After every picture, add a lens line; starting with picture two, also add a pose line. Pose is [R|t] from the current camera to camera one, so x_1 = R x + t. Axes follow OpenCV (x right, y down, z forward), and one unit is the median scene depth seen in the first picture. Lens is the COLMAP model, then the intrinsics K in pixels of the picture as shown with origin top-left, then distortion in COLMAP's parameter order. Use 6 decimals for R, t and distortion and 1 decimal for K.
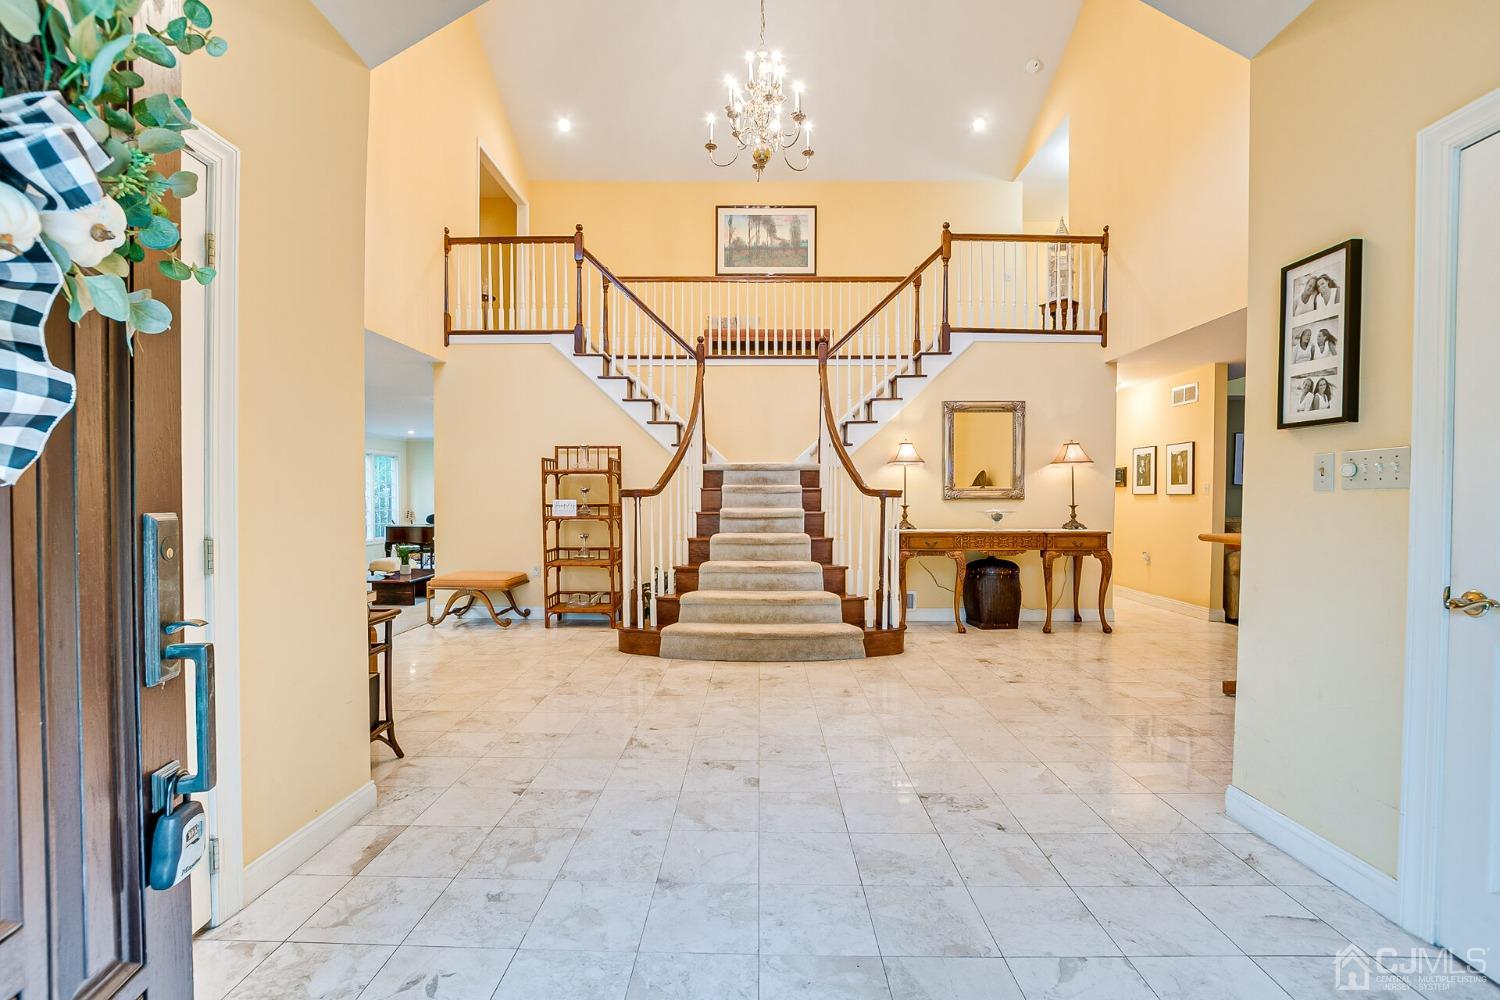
lens RADIAL K [[663.2, 0, 746.3], [0, 663.2, 508.8], [0, 0, 1]] dist [-0.021867, 0.000379]
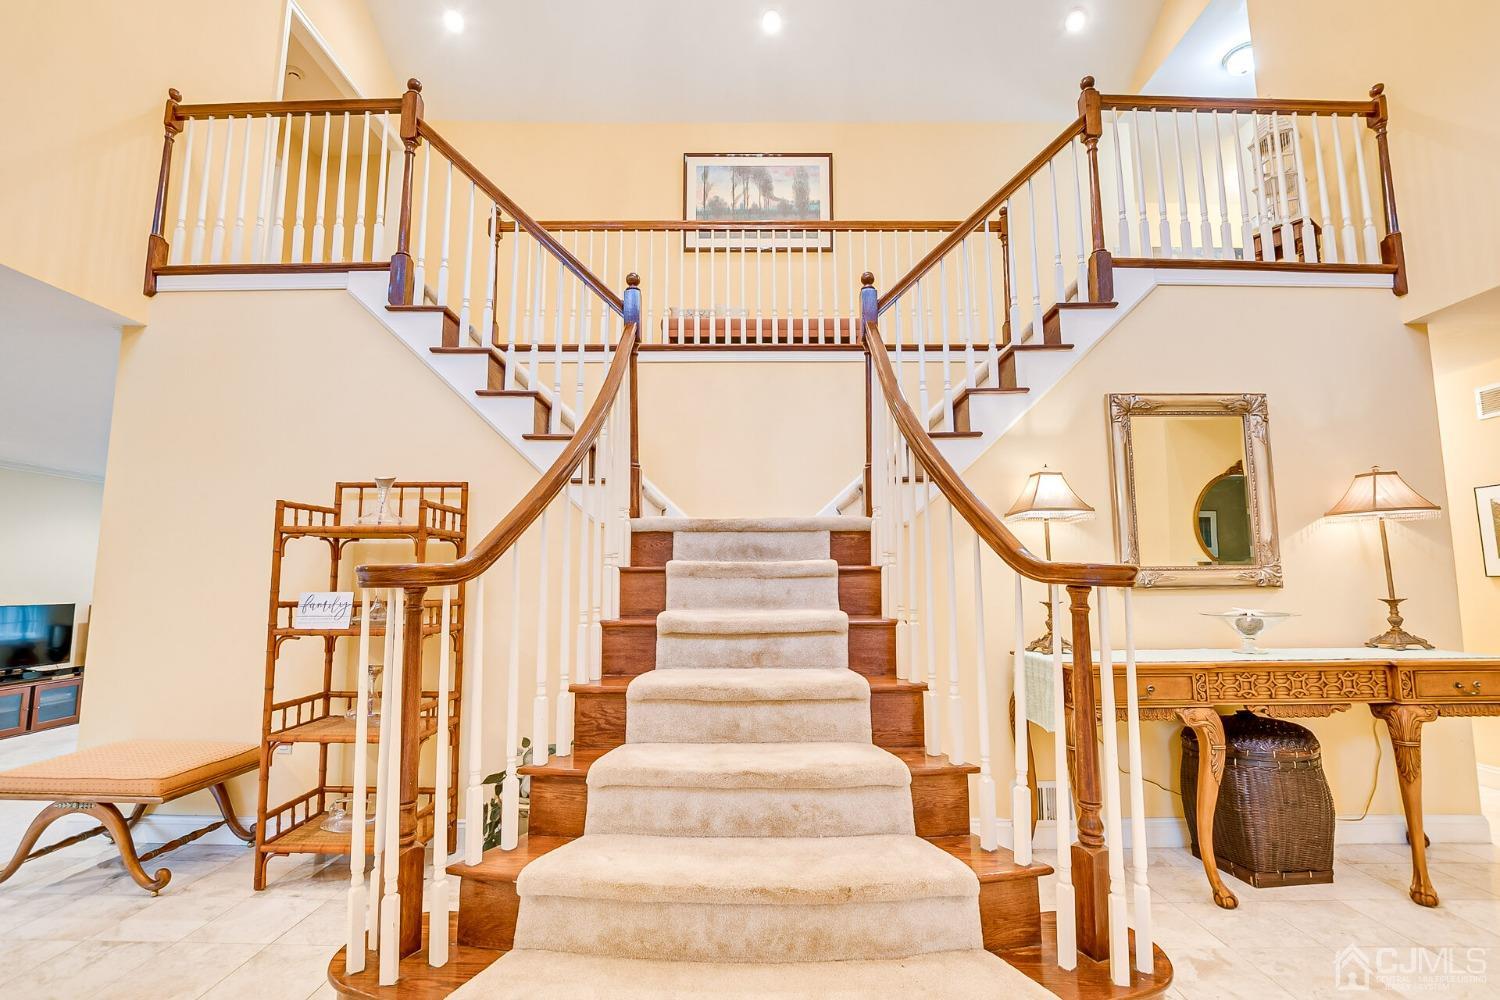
lens RADIAL K [[663.2, 0, 746.3], [0, 663.2, 508.8], [0, 0, 1]] dist [-0.021867, 0.000379]
pose [[0.999936, -0.001444, 0.011238, 0.014030], [0.002870, 0.991788, -0.127858, -0.011630], [-0.010961, 0.127882, 0.991729, 0.522358]]
